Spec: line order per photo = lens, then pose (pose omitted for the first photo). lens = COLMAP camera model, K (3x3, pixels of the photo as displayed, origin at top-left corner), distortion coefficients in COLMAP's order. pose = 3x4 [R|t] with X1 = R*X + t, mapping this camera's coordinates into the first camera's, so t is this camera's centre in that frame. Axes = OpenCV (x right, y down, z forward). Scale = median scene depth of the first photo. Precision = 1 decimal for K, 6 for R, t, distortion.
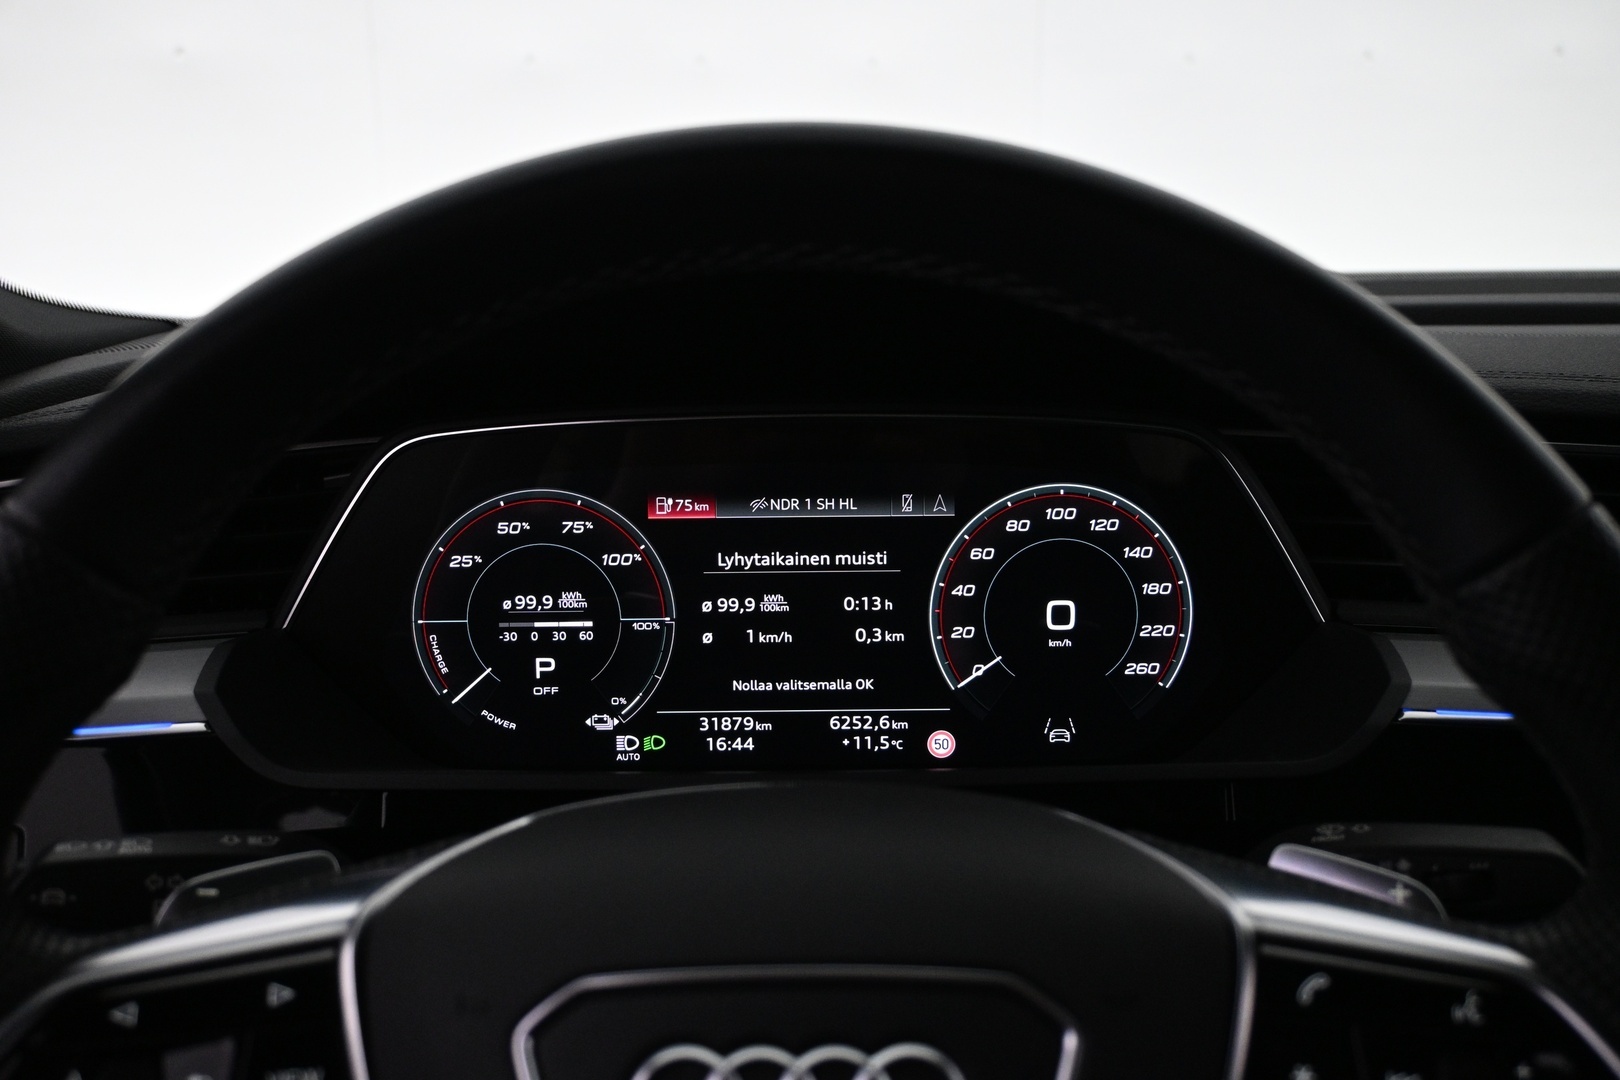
lens RADIAL K [[1452.4, 0, 810.9], [0, 1452.4, 535.7], [0, 0, 1]] dist [-0.000314, -0.012157]
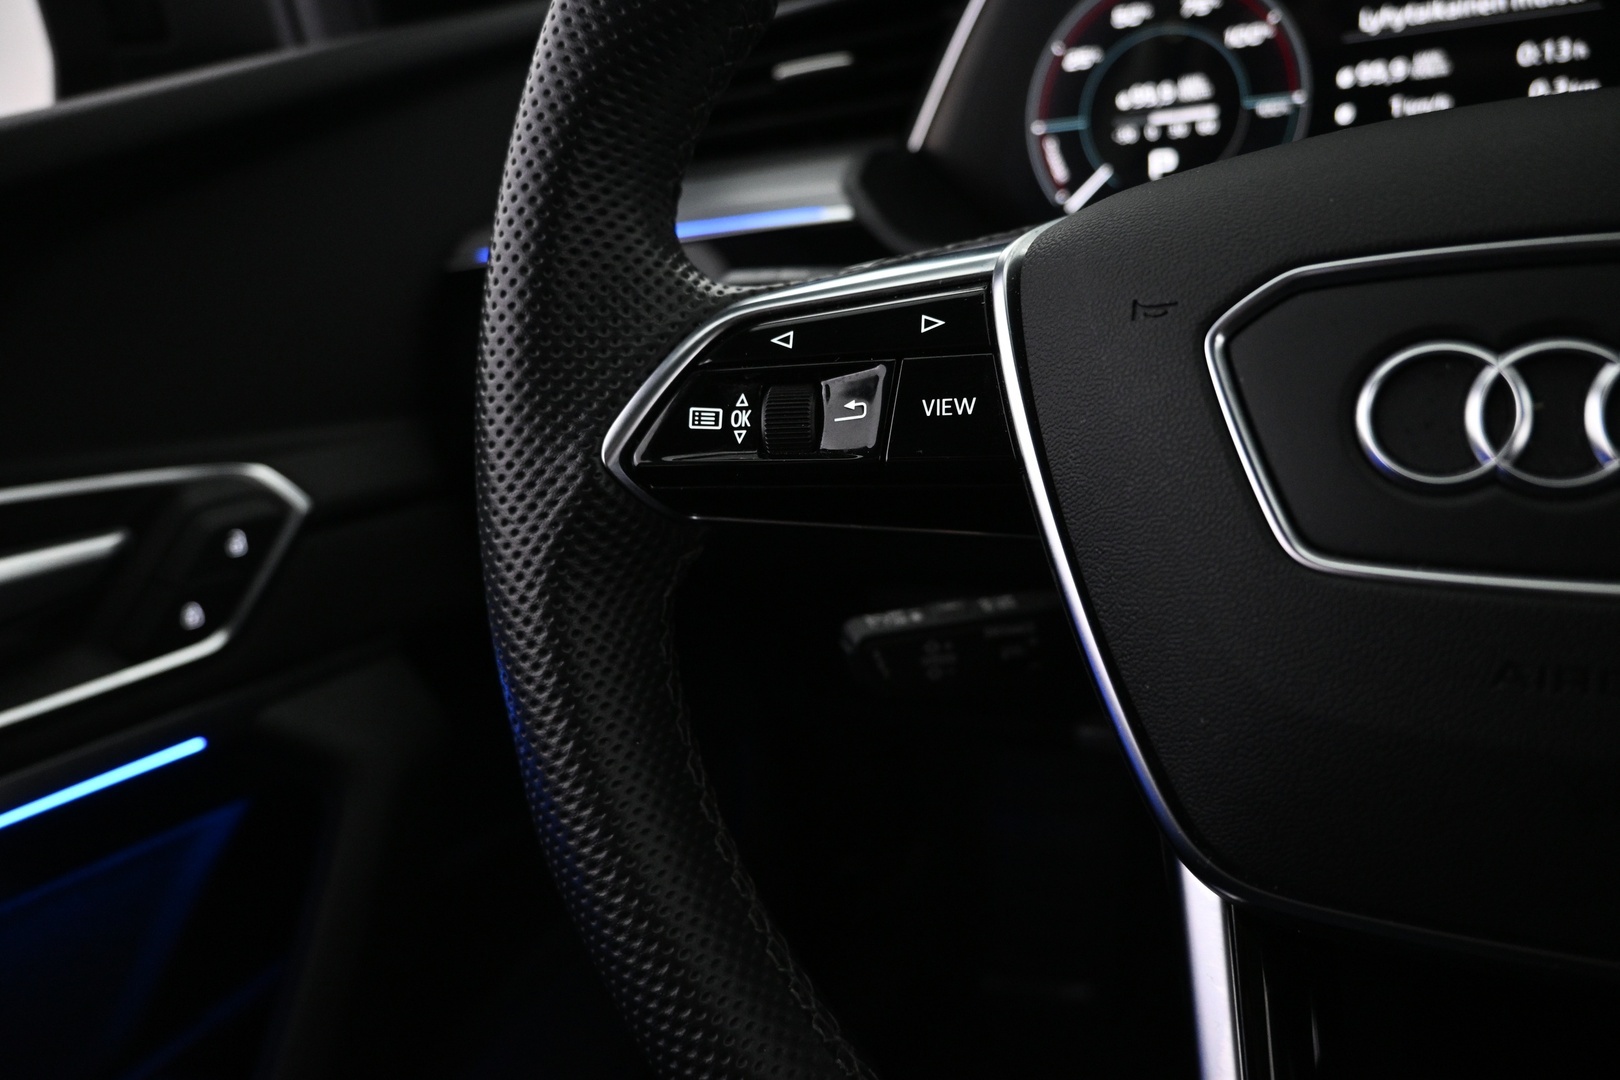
lens RADIAL K [[1089.0, 0, 809.4], [0, 1089.0, 551.8], [0, 0, 1]] dist [0.000029, -0.008241]
pose [[0.908472, 0.049250, -0.415035, -0.073888], [0.046762, 0.974820, 0.218034, 0.163193], [0.415322, -0.217485, 0.883293, 0.166328]]
